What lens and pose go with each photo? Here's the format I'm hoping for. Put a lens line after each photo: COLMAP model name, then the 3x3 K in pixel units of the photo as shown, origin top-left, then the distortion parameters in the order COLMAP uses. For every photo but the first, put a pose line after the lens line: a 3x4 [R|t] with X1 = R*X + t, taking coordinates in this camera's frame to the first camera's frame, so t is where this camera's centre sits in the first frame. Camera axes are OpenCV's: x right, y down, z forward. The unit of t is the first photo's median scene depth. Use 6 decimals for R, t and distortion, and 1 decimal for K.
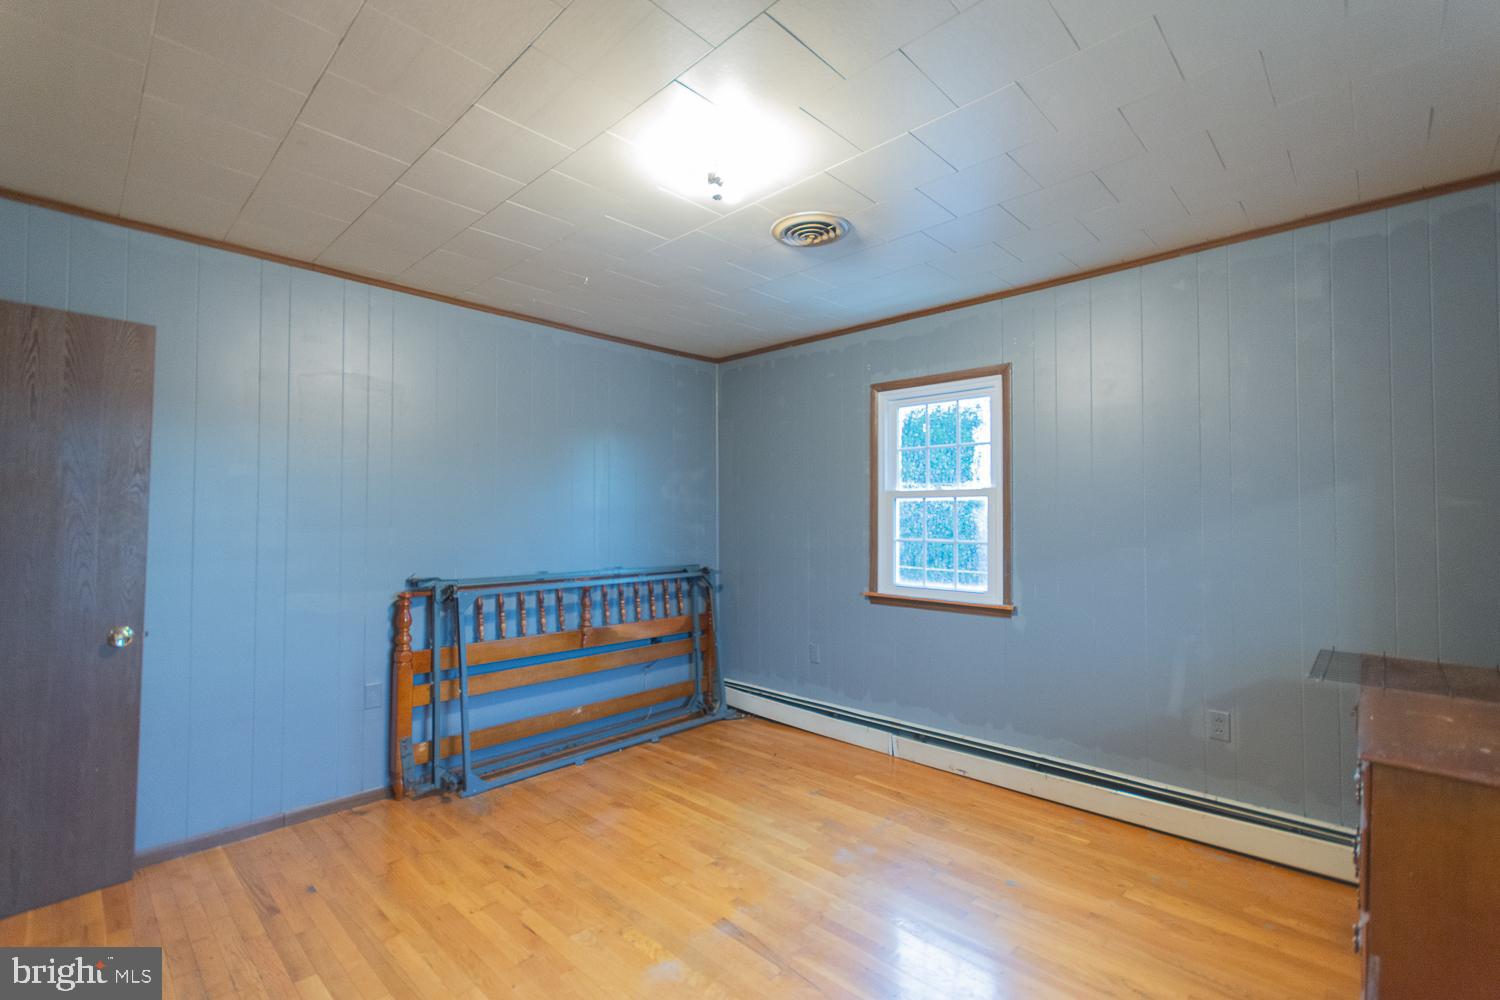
lens RADIAL K [[651.5, 0, 752.6], [0, 651.5, 503.6], [0, 0, 1]] dist [-0.002210, -0.000683]
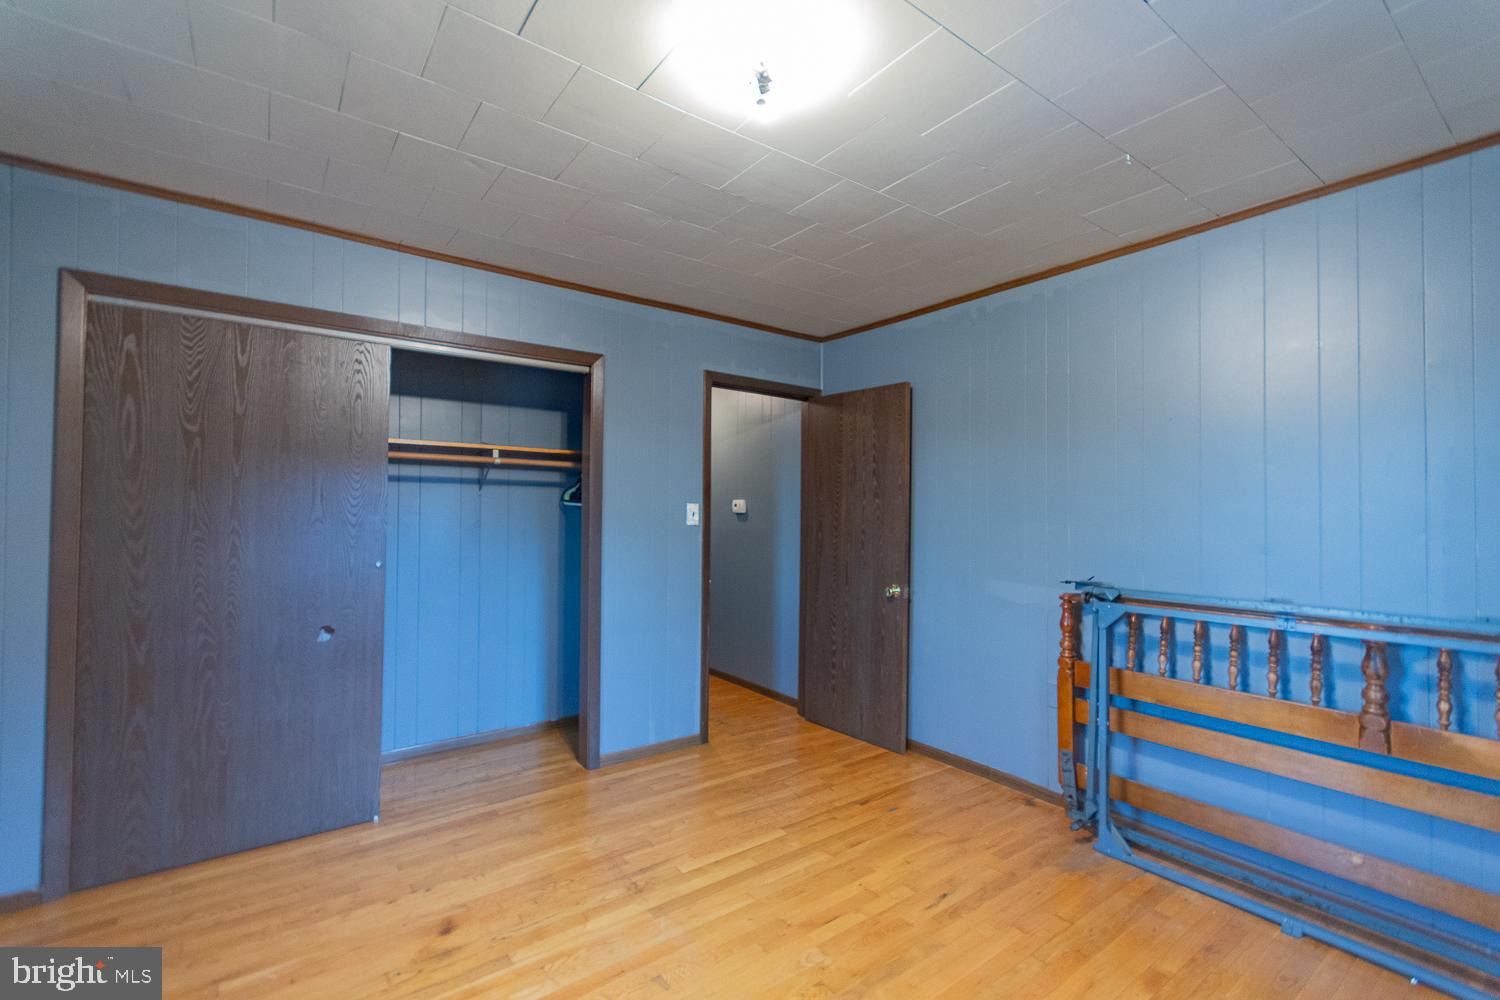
lens RADIAL K [[651.5, 0, 752.6], [0, 651.5, 503.6], [0, 0, 1]] dist [-0.002210, -0.000683]
pose [[-0.176474, -0.015685, -0.984180, 0.533989], [0.016986, 0.999676, -0.018978, 0.020467], [0.984159, -0.020067, -0.176150, 0.840647]]
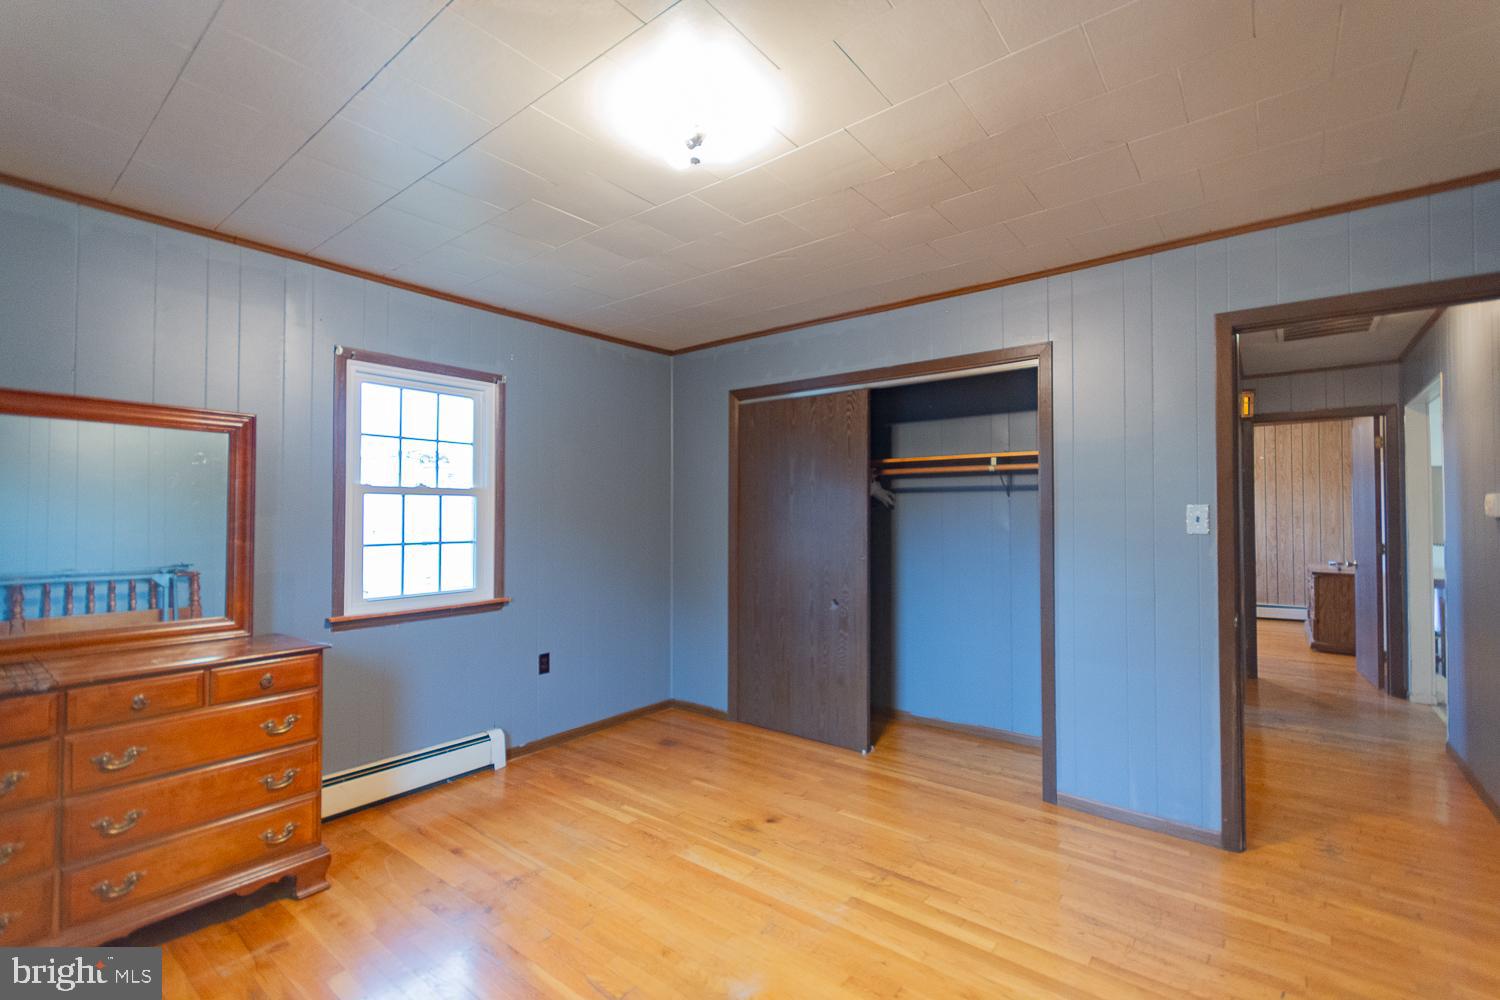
lens RADIAL K [[651.5, 0, 752.6], [0, 651.5, 503.6], [0, 0, 1]] dist [-0.002210, -0.000683]
pose [[-0.996611, -0.006824, -0.081970, -0.045810], [-0.003036, 0.998926, -0.046240, 0.039084], [0.082197, -0.045834, -0.995562, 1.411000]]
